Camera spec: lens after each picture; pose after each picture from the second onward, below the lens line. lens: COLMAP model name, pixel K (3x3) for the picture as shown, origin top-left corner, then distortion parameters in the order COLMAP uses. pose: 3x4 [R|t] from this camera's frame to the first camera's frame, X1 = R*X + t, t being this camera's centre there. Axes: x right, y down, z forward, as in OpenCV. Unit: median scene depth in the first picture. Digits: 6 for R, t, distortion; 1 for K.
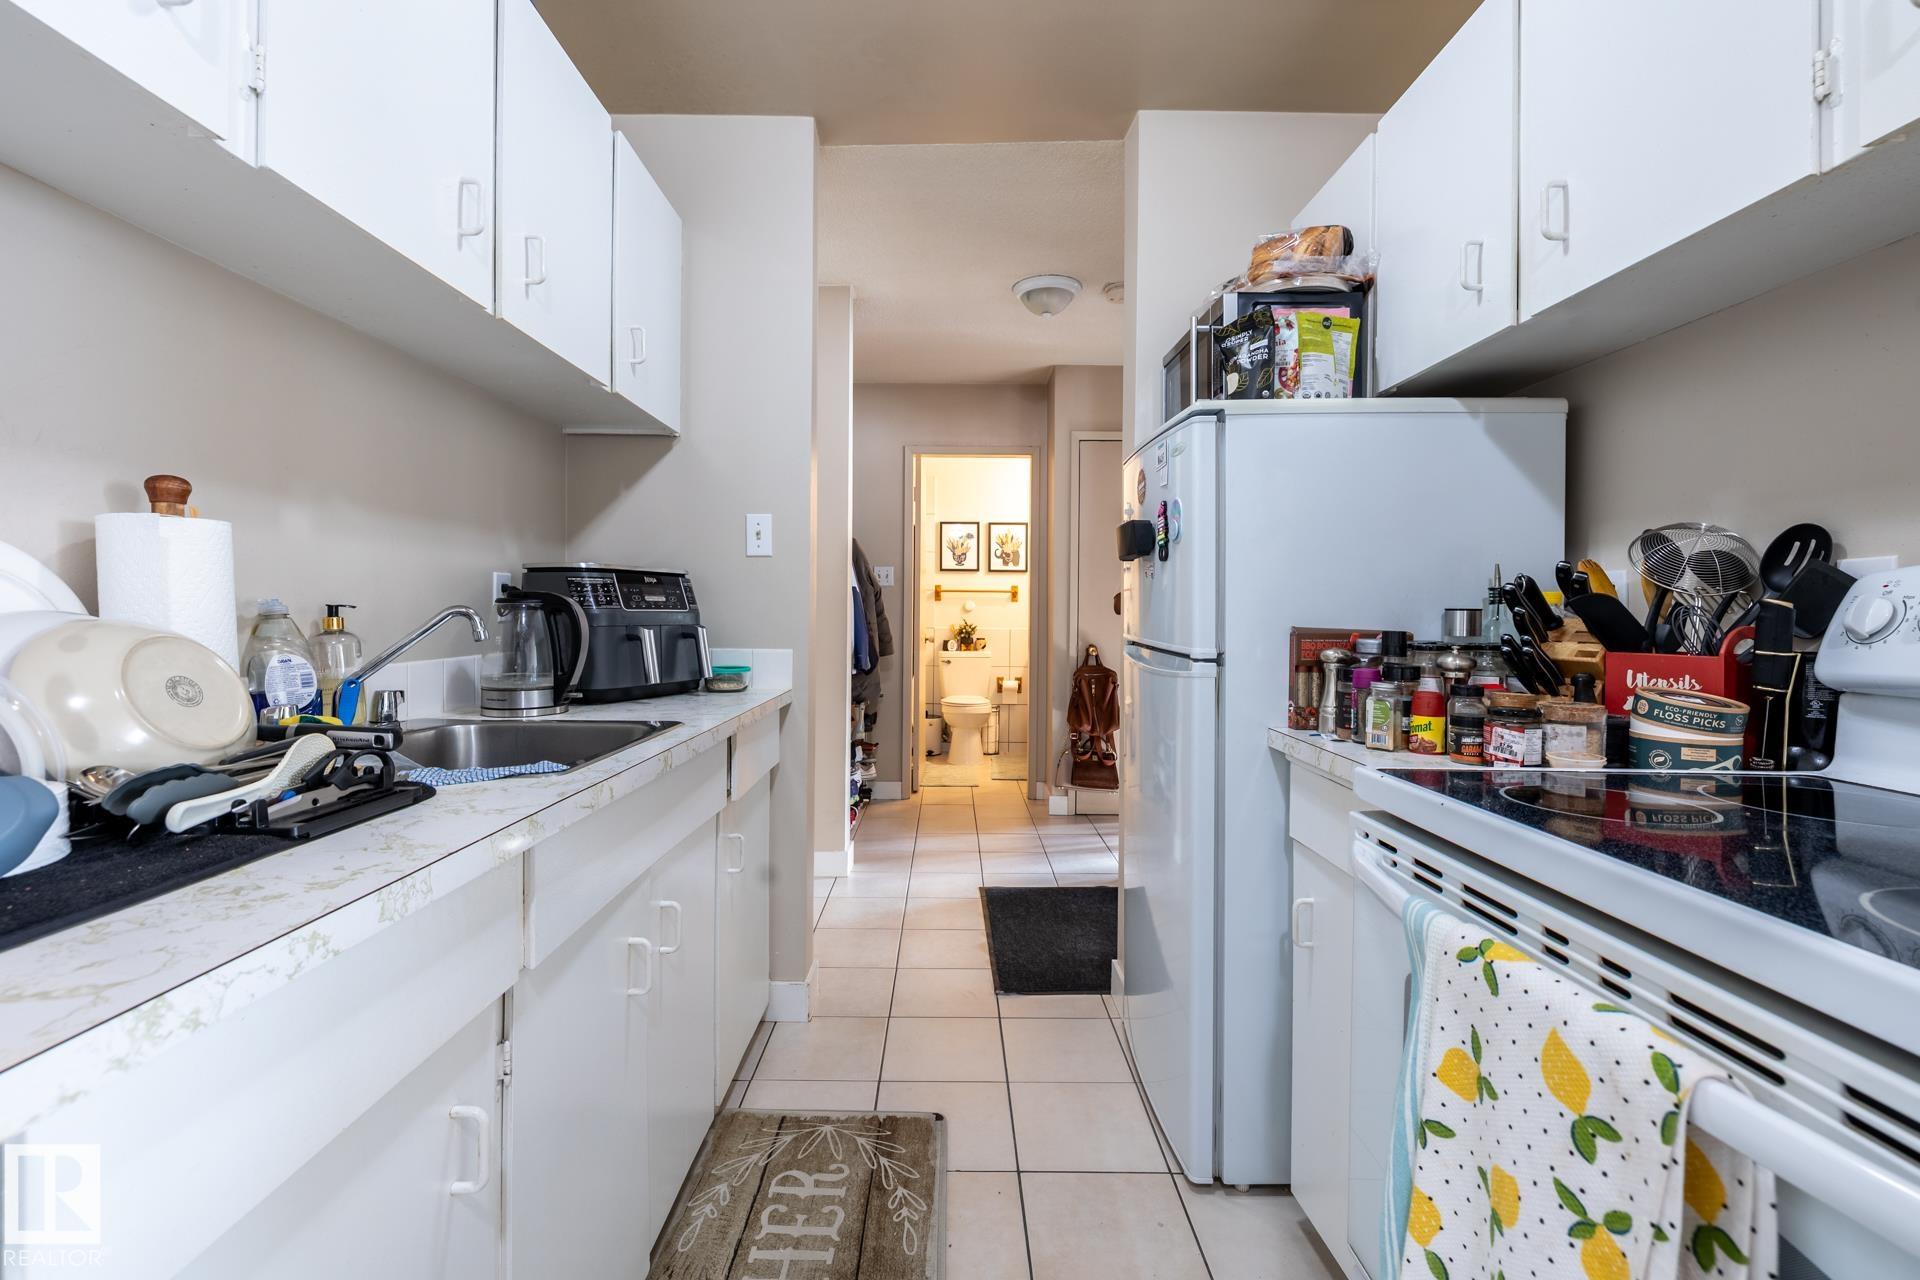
lens RADIAL K [[849.0, 0, 962.2], [0, 849.0, 631.8], [0, 0, 1]] dist [-0.001158, -0.000027]
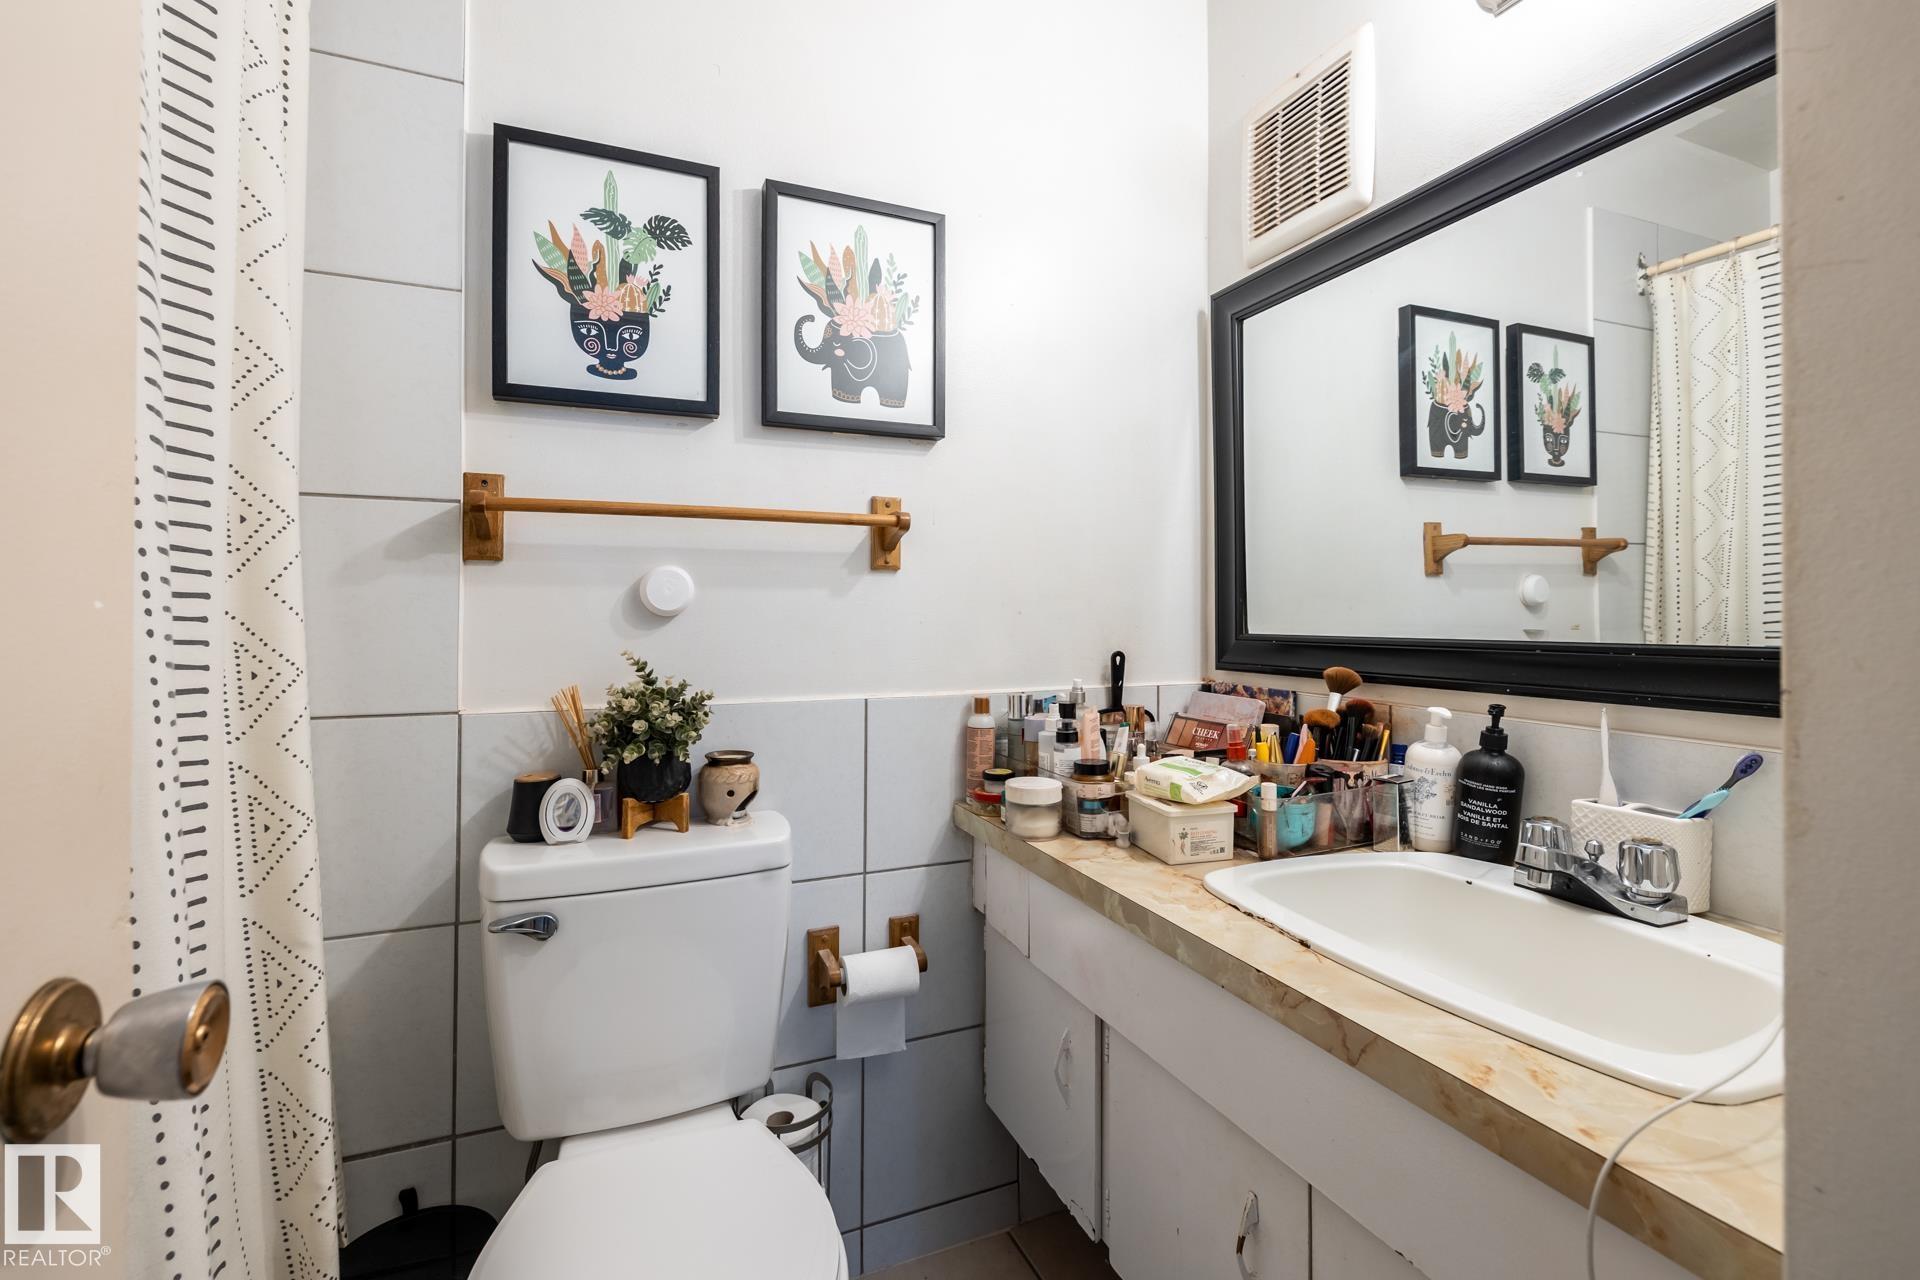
lens RADIAL K [[849.0, 0, 969.1], [0, 849.0, 602.9], [0, 0, 1]] dist [-0.001158, -0.000027]
pose [[0.910717, 0.000239, 0.413031, -0.008509], [0.007029, 0.999846, -0.016078, -0.023658], [-0.412971, 0.017546, 0.910575, 0.795108]]
